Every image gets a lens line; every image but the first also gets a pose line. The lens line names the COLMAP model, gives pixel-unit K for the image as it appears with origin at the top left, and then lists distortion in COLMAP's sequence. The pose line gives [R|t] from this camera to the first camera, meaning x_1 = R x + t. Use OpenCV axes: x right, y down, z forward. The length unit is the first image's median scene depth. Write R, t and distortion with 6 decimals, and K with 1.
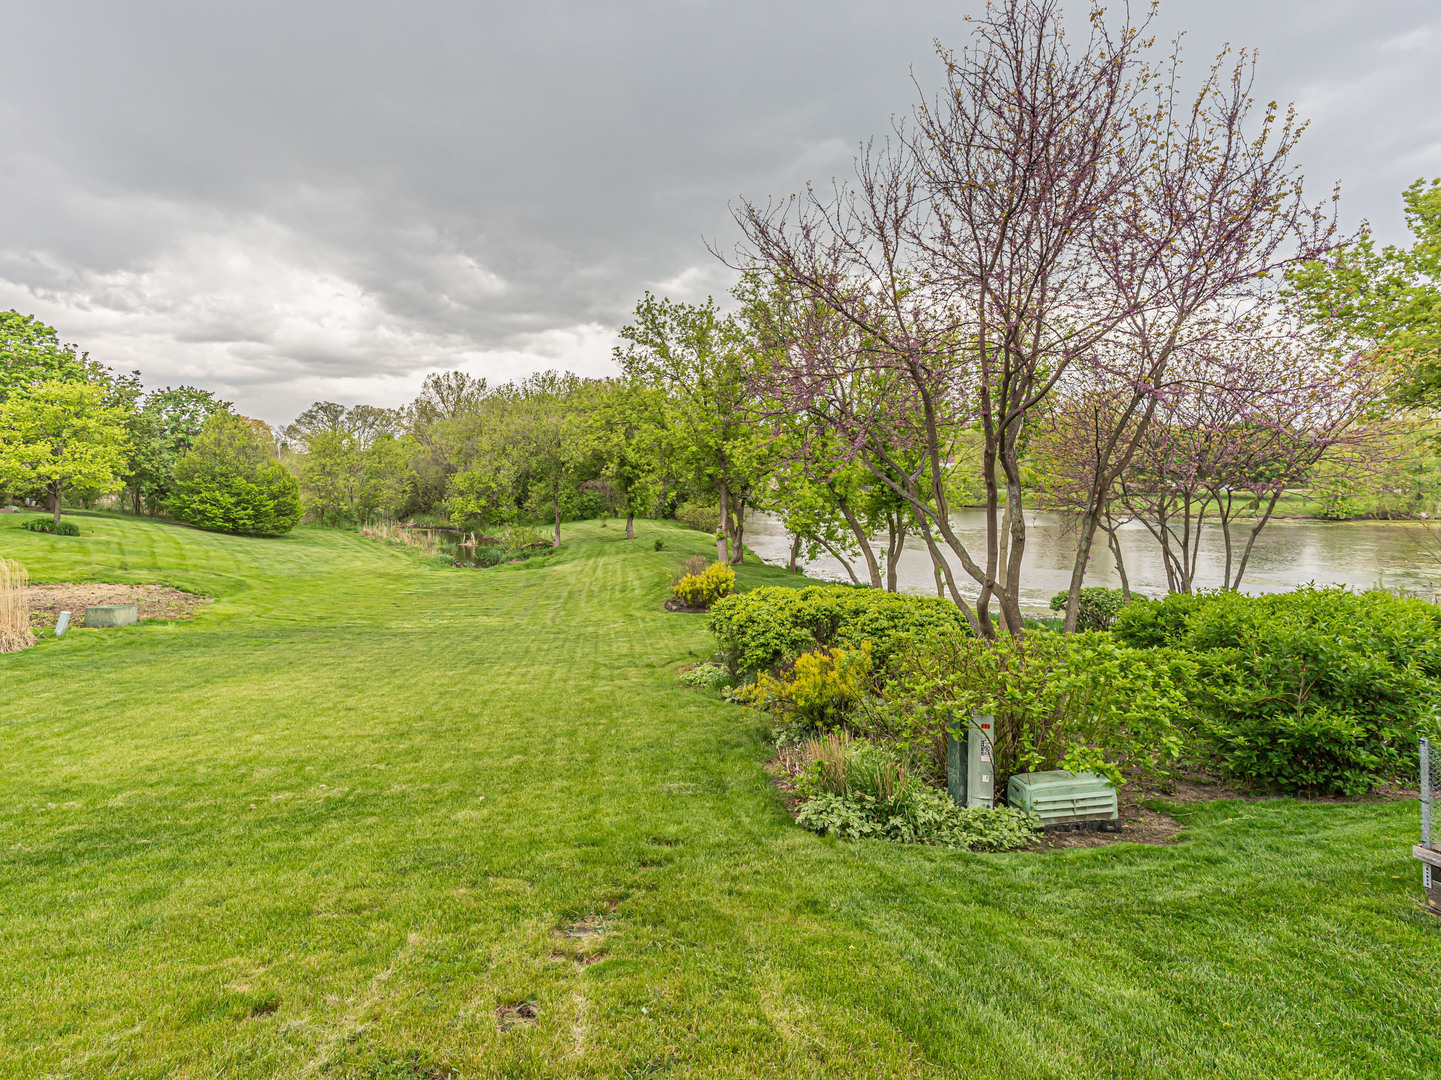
lens RADIAL K [[718.5, 0, 755.1], [0, 718.5, 498.1], [0, 0, 1]] dist [-0.008304, -0.000337]
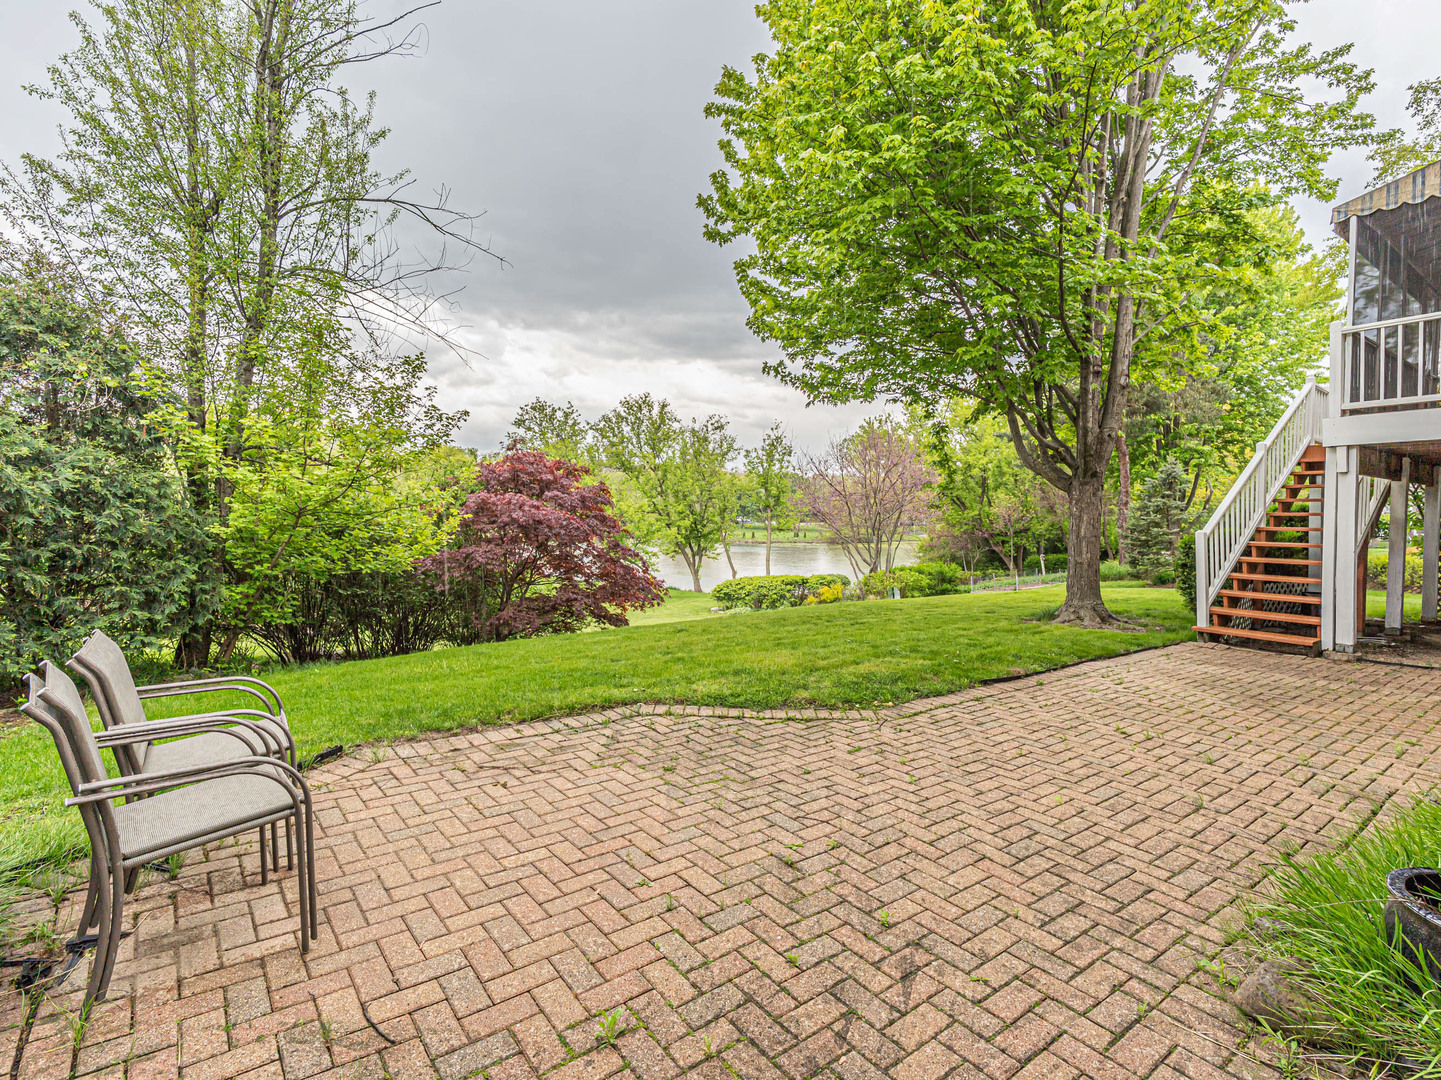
lens RADIAL K [[728.4, 0, 720.7], [0, 728.4, 535.3], [0, 0, 1]] dist [-0.005531, -0.000051]
pose [[0.828103, -0.013155, 0.560421, -0.519051], [0.001352, 0.999769, 0.021470, -0.026134], [-0.560574, -0.017022, 0.827930, -0.347939]]
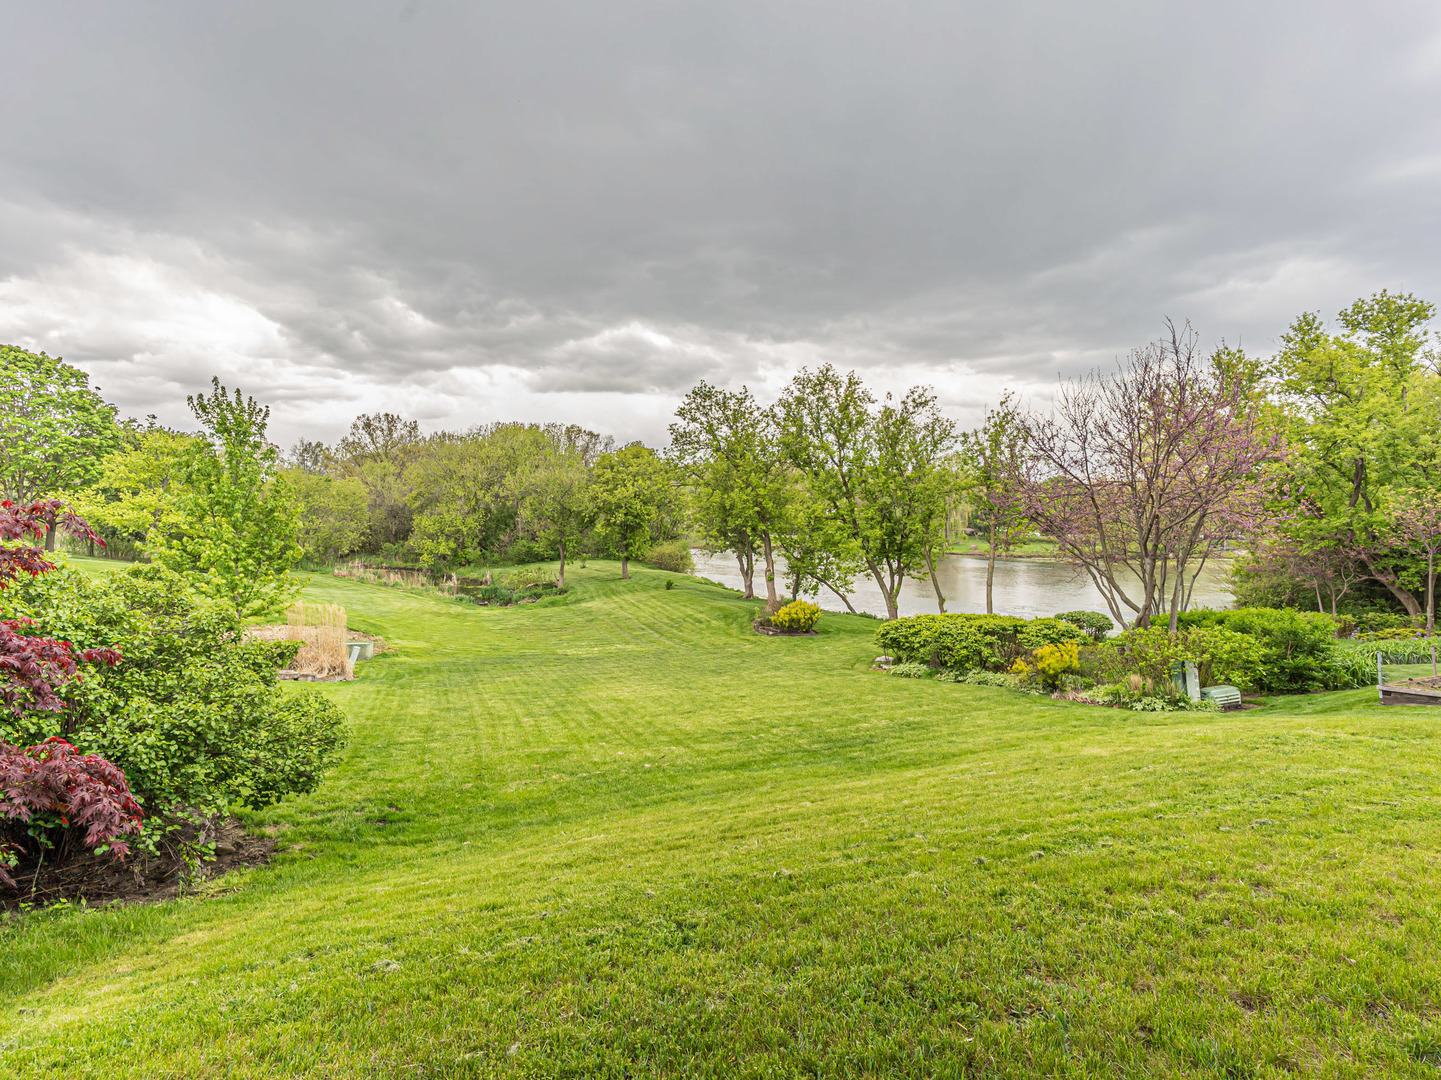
lens RADIAL K [[728.4, 0, 720.7], [0, 728.4, 535.3], [0, 0, 1]] dist [-0.005531, -0.000051]
pose [[0.967995, 0.006343, 0.250889, -0.321402], [-0.008169, 0.999947, 0.006240, -0.021248], [-0.250836, -0.008090, 0.967996, -0.164643]]
